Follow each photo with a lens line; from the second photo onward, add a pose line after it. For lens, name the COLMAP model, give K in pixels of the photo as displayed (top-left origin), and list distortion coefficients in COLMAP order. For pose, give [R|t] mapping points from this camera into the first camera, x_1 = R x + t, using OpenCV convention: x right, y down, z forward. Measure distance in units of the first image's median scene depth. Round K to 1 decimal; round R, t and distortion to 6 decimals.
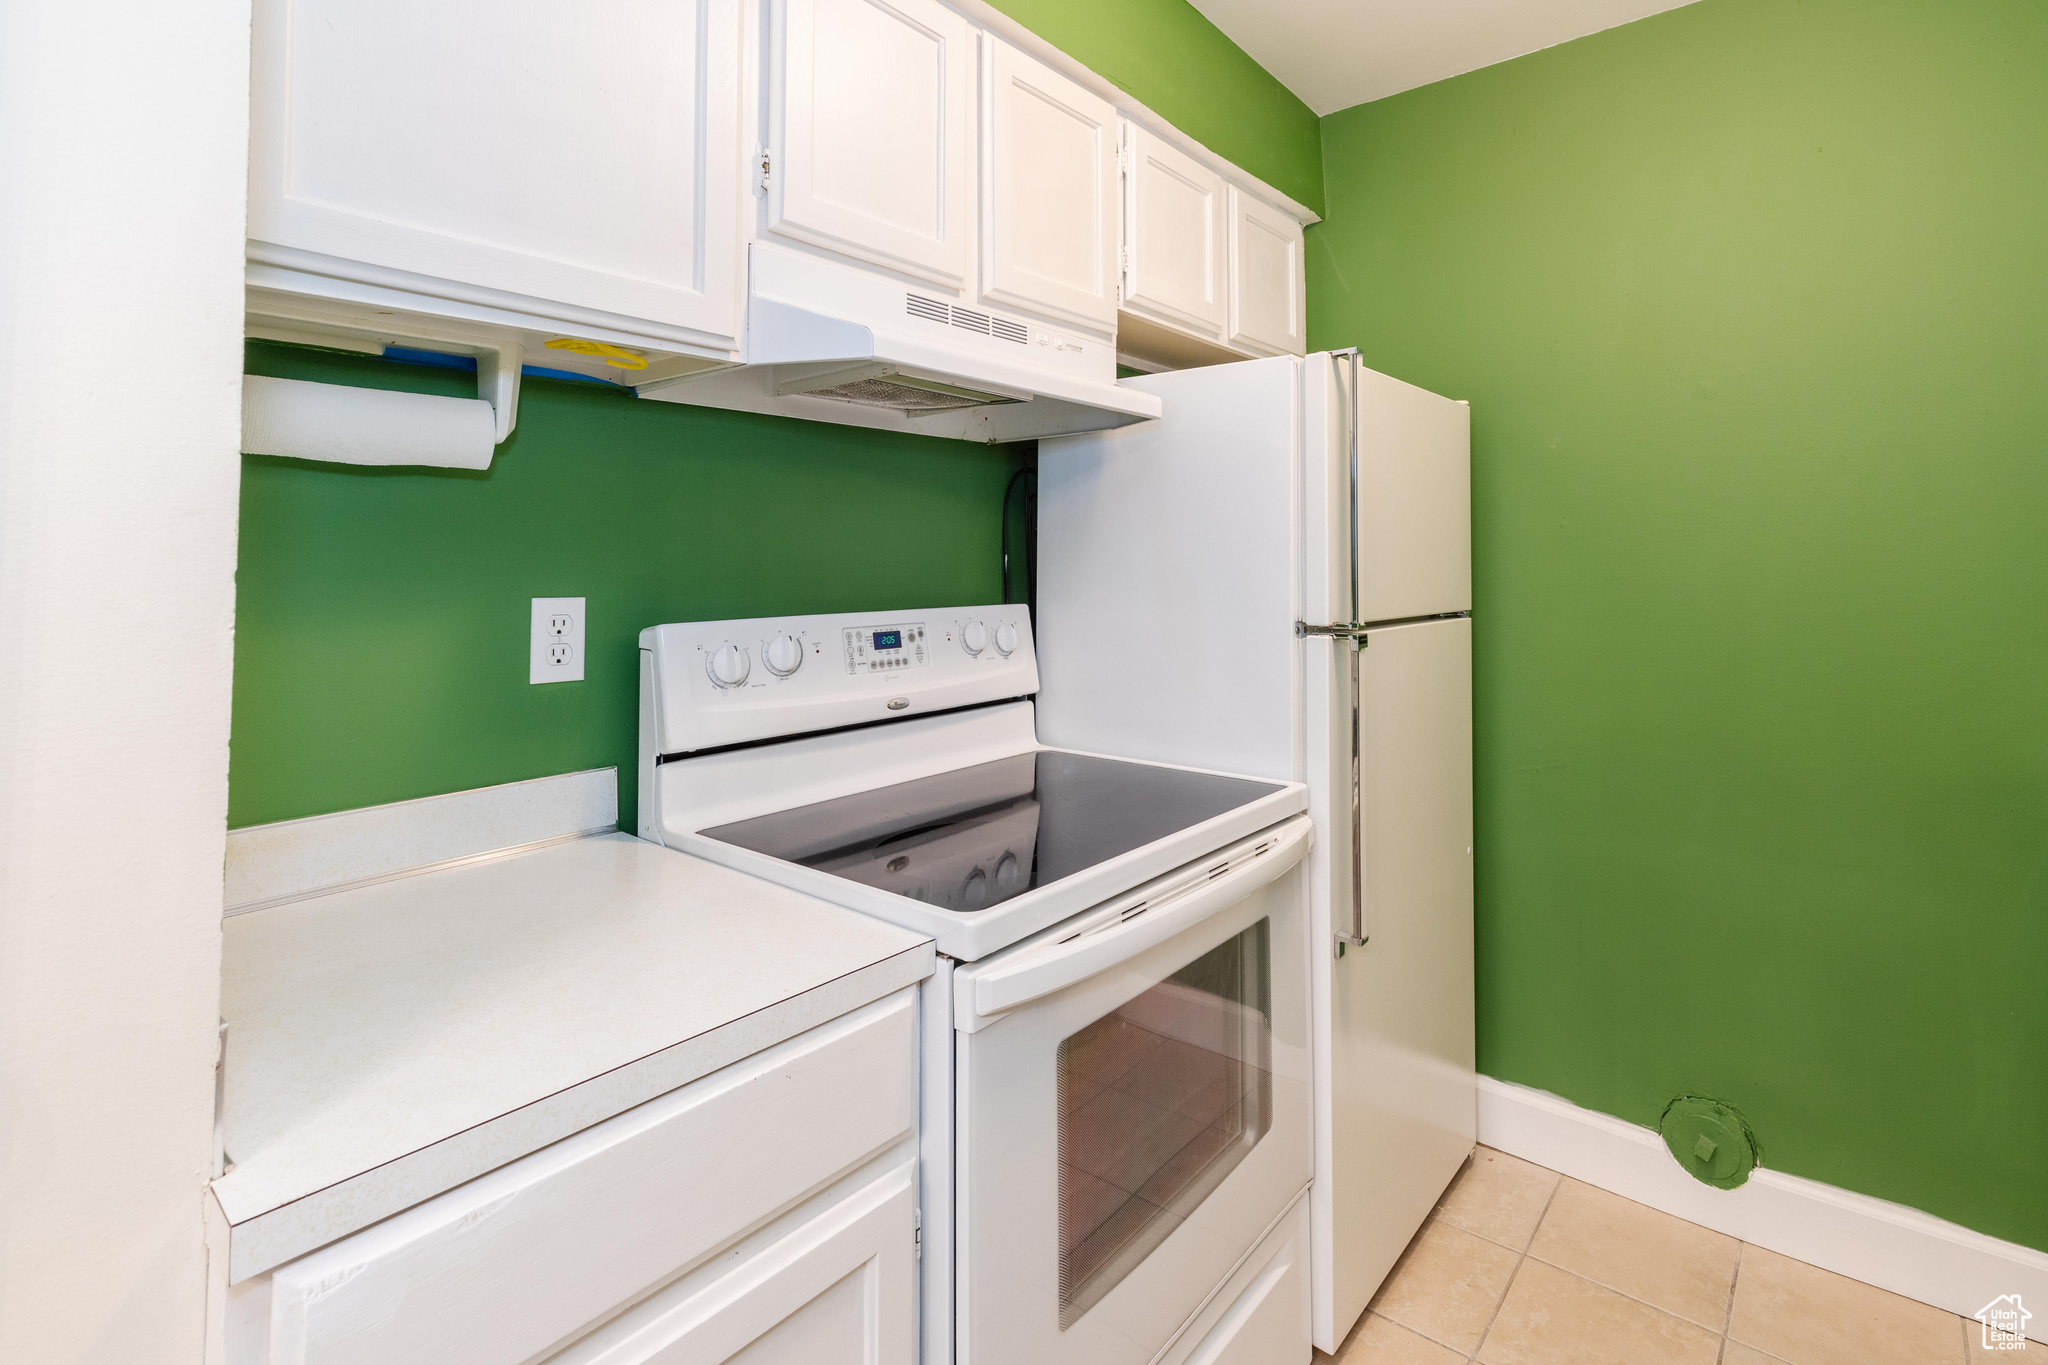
lens RADIAL K [[958.9, 0, 1029.6], [0, 958.9, 506.2], [0, 0, 1]] dist [0.014624, -0.003507]
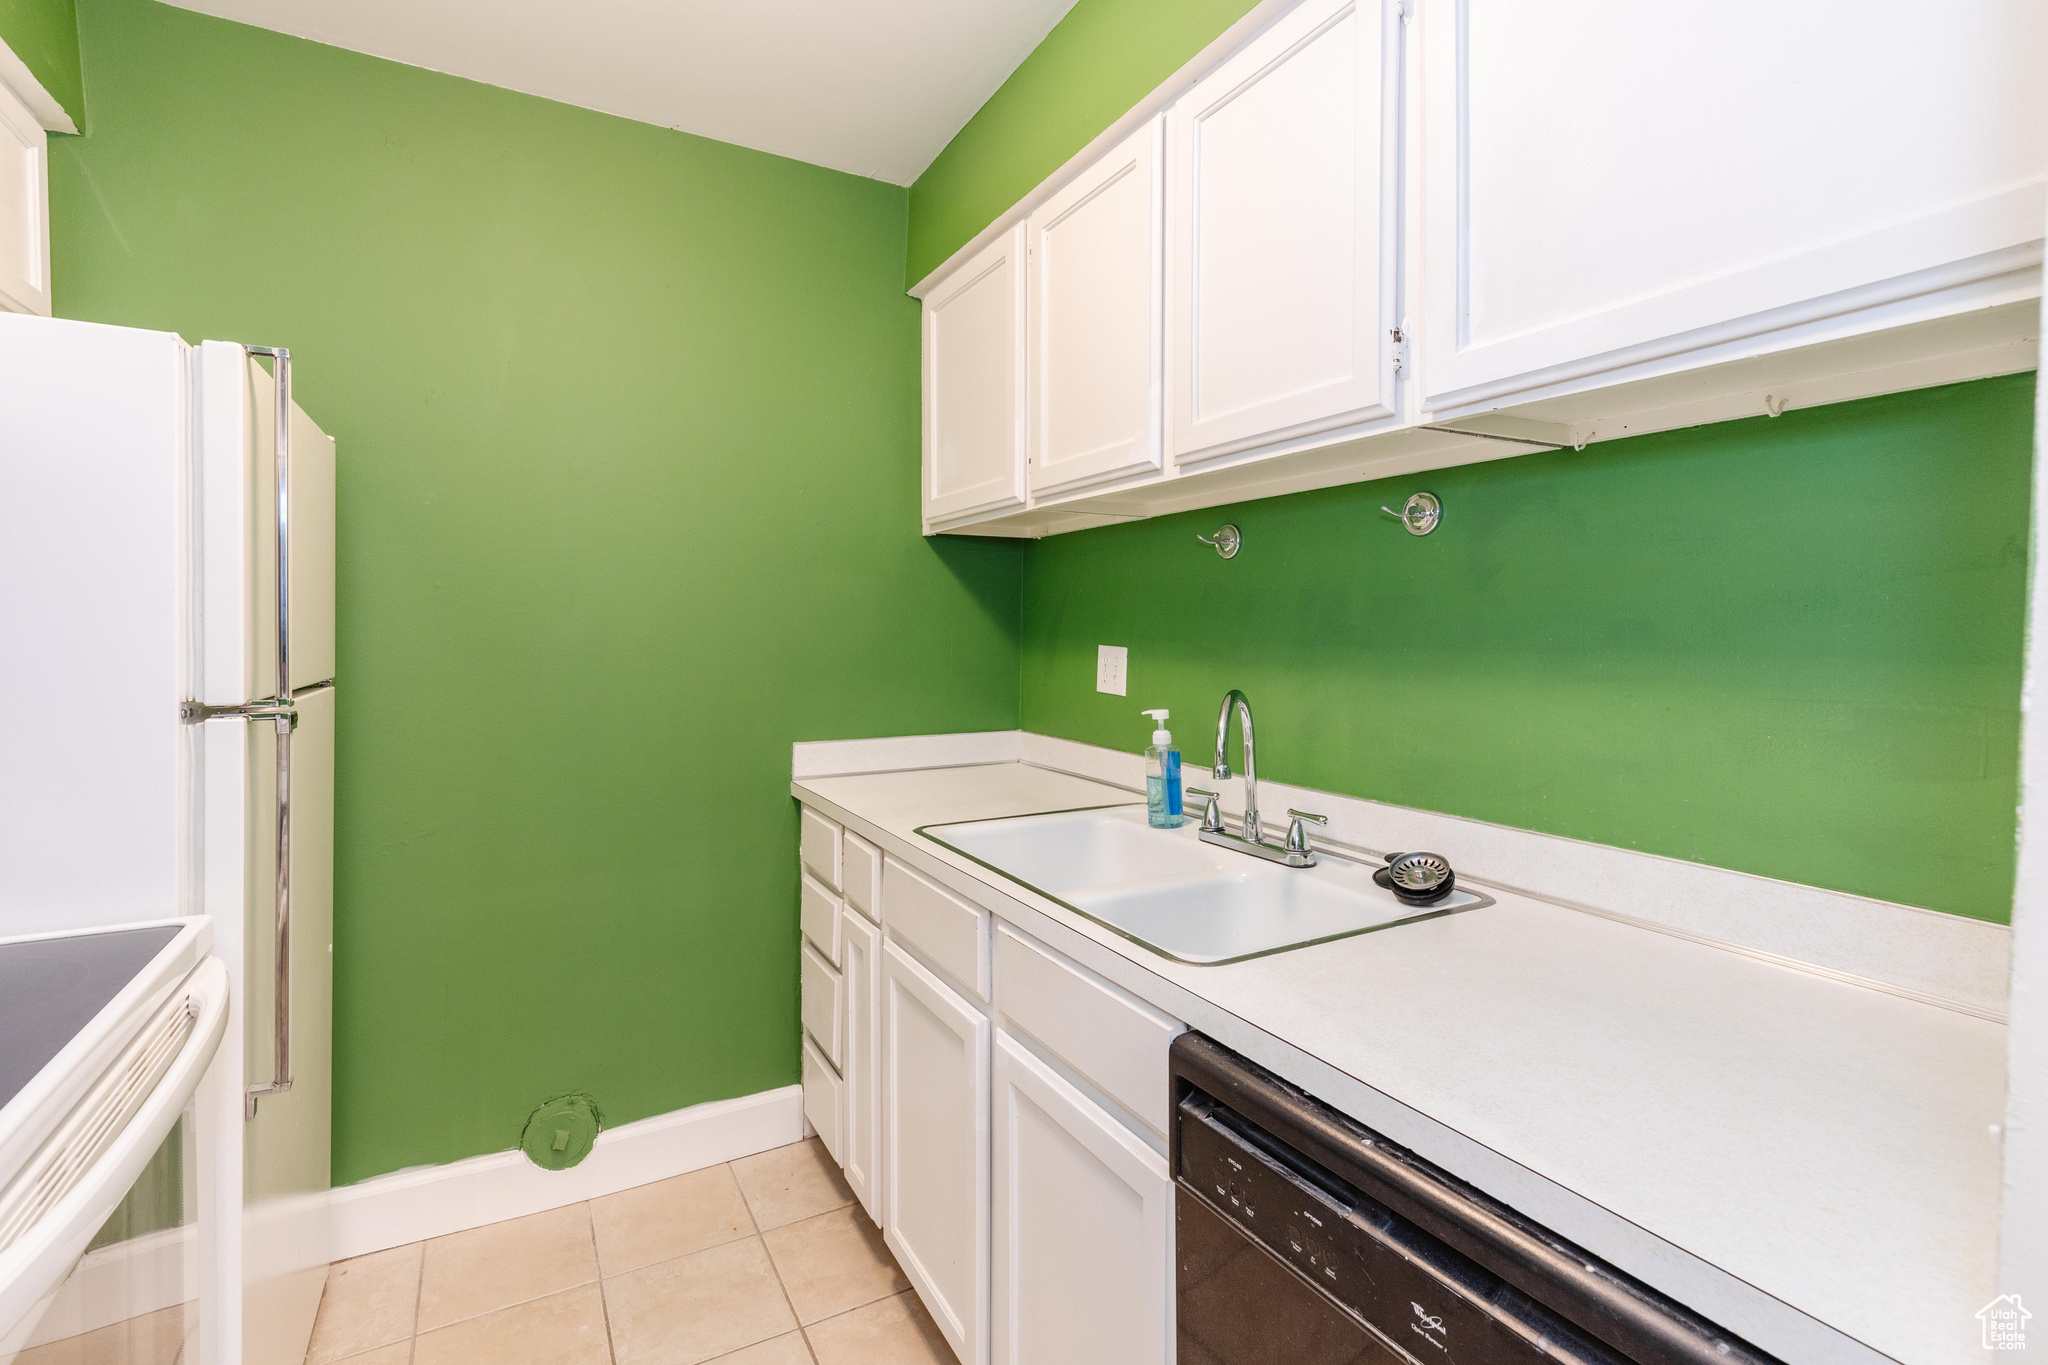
lens RADIAL K [[958.9, 0, 1031.2], [0, 958.9, 637.1], [0, 0, 1]] dist [0.014624, -0.003507]
pose [[0.377509, -0.003018, 0.926001, -0.166009], [-0.063240, 0.997576, 0.029033, 0.007565], [-0.923844, -0.069520, 0.376403, 0.123170]]
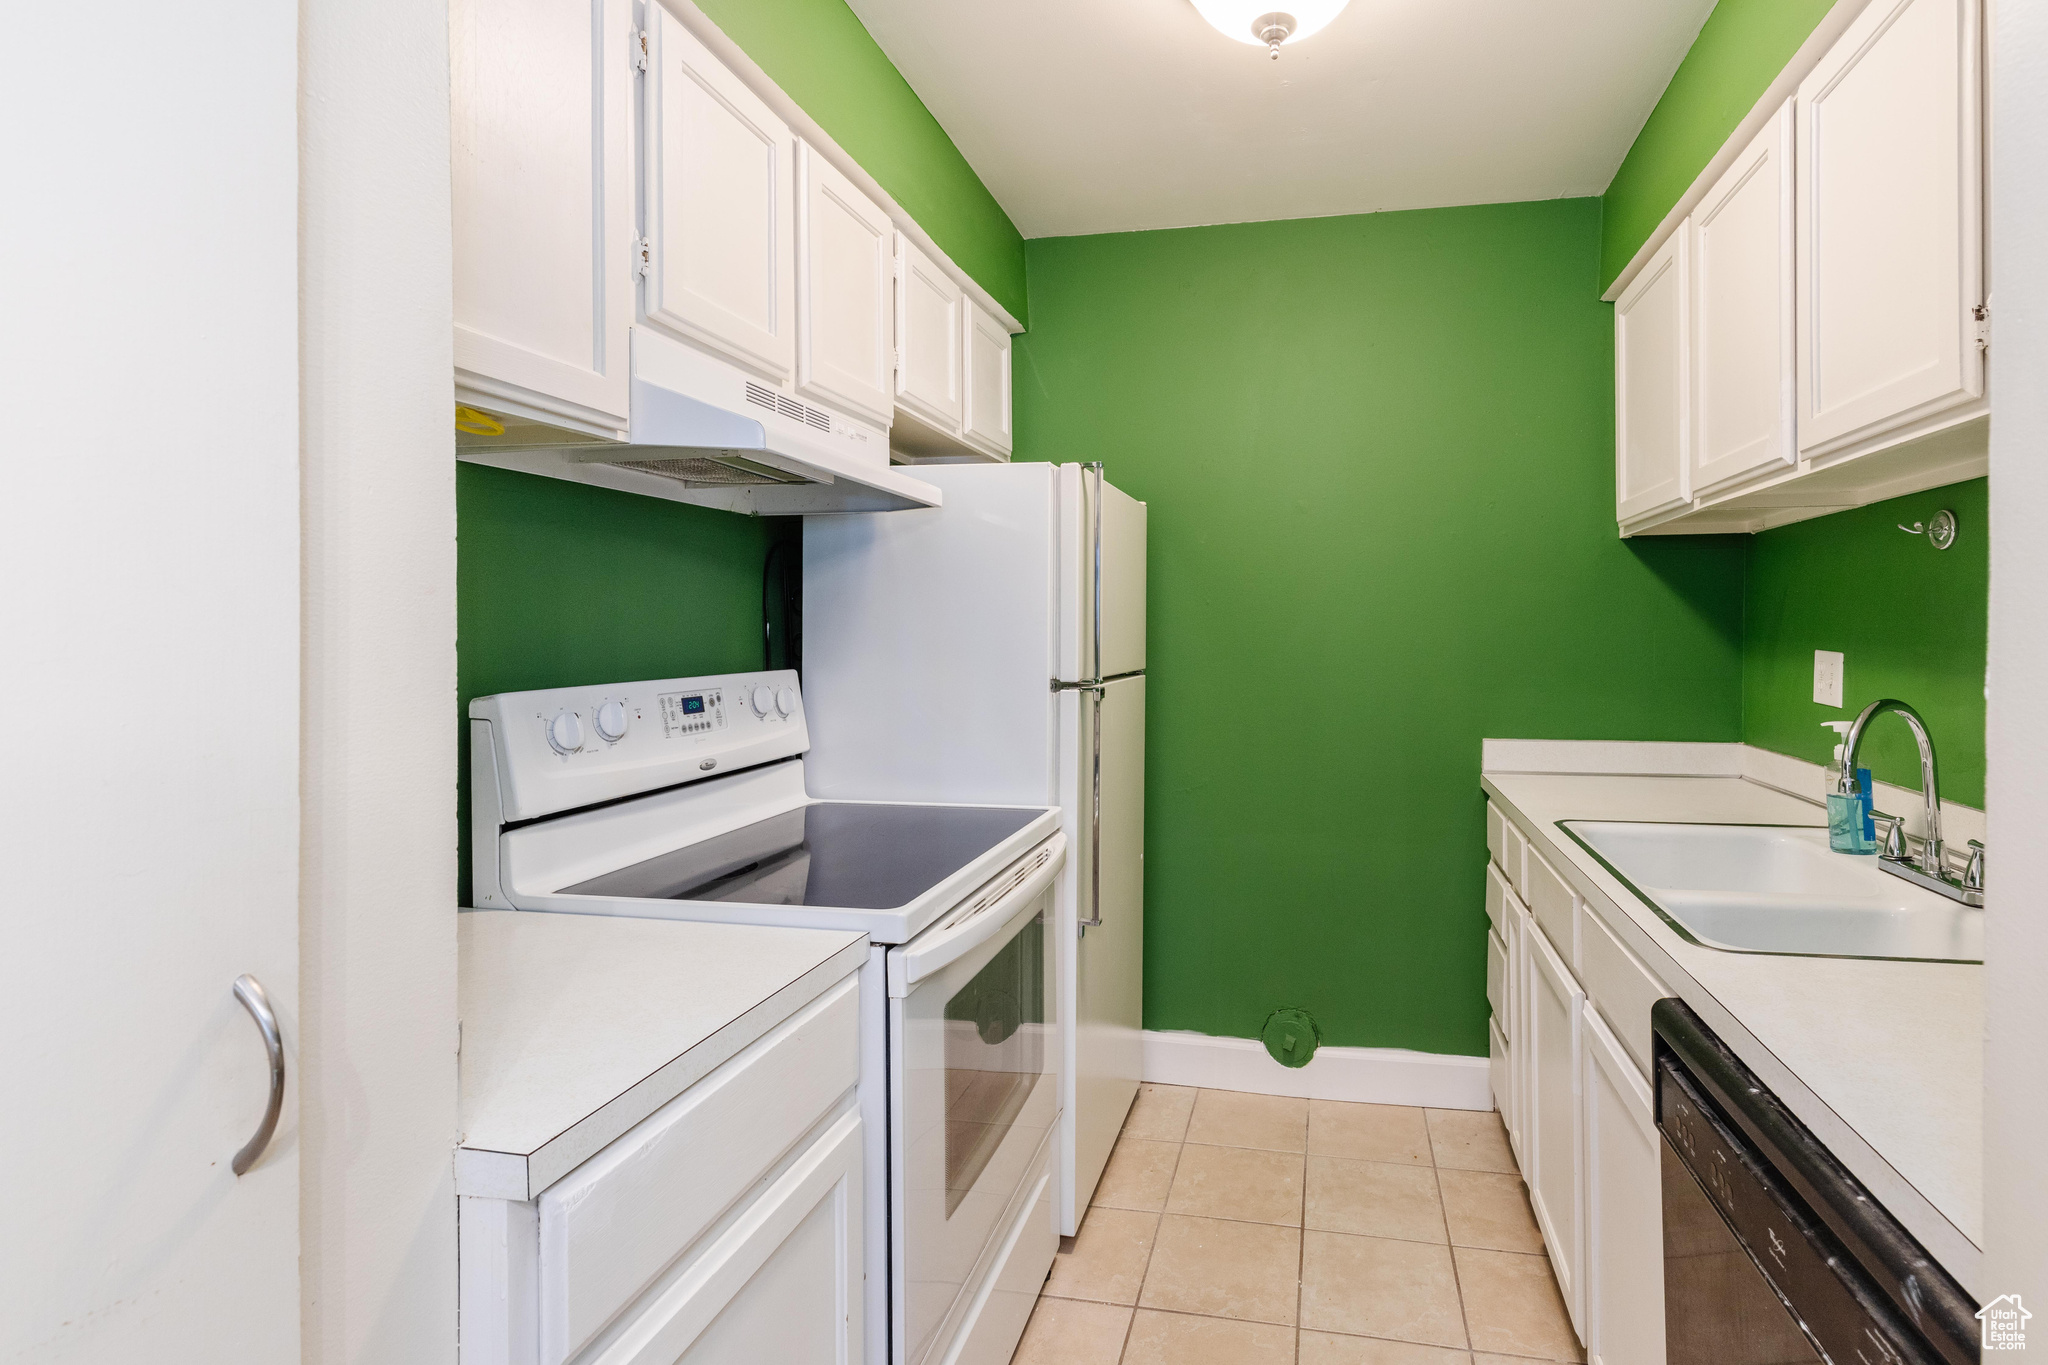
lens RADIAL K [[958.9, 0, 1118.8], [0, 958.9, 599.2], [0, 0, 1]] dist [0.014624, -0.003507]
pose [[0.886857, 0.017320, 0.461720, -0.221032], [-0.029830, 0.999359, 0.019810, -0.010302], [-0.461081, -0.031342, 0.886805, -0.138064]]
